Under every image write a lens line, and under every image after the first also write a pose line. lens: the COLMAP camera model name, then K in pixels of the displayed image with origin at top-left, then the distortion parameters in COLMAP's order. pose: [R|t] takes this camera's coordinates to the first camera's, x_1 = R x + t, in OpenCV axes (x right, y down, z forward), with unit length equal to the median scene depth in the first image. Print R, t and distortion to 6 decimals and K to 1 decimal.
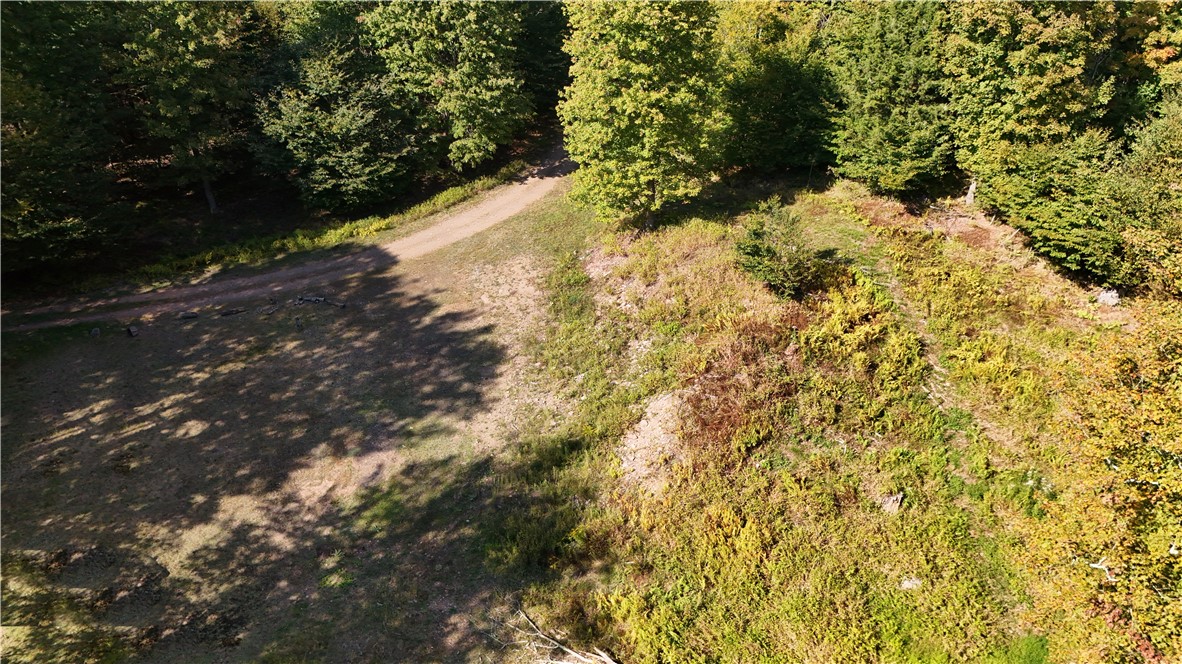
lens RADIAL K [[863.6, 0, 590.2], [0, 863.6, 330.2], [0, 0, 1]] dist [0.050582, -0.026135]
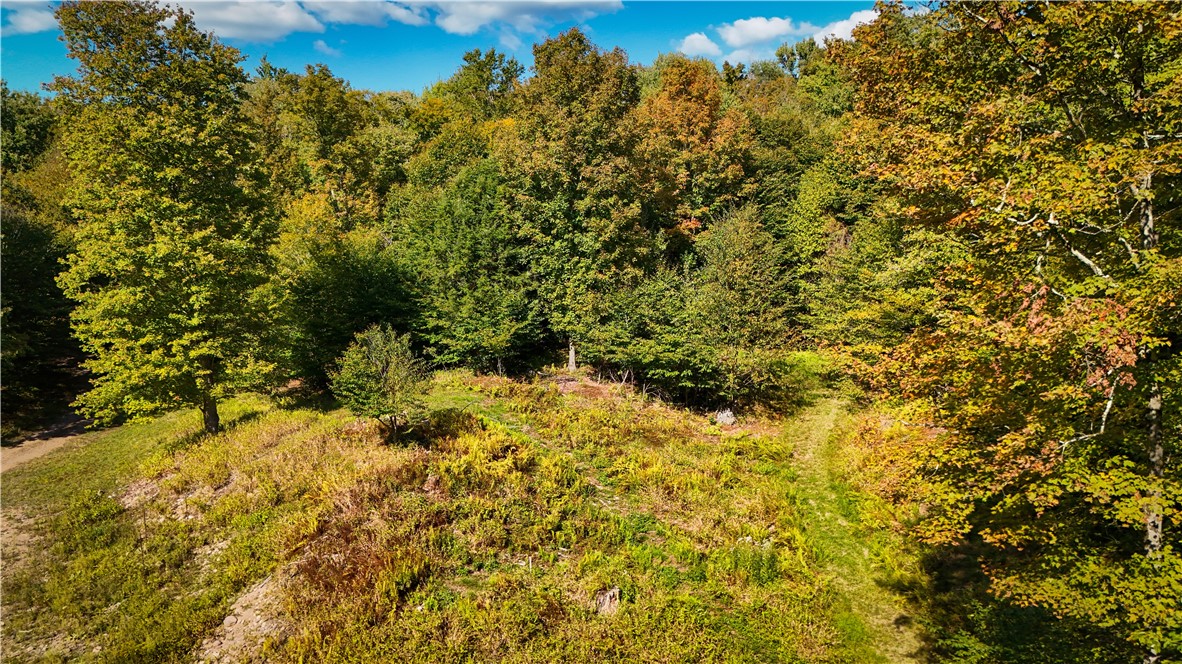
lens RADIAL K [[863.6, 0, 594.3], [0, 863.6, 333.0], [0, 0, 1]] dist [0.050582, -0.026135]
pose [[0.875445, -0.069291, 0.478324, 0.002775], [0.260433, 0.901332, -0.346084, 0.170561], [-0.407149, 0.427549, 0.807113, 0.225880]]
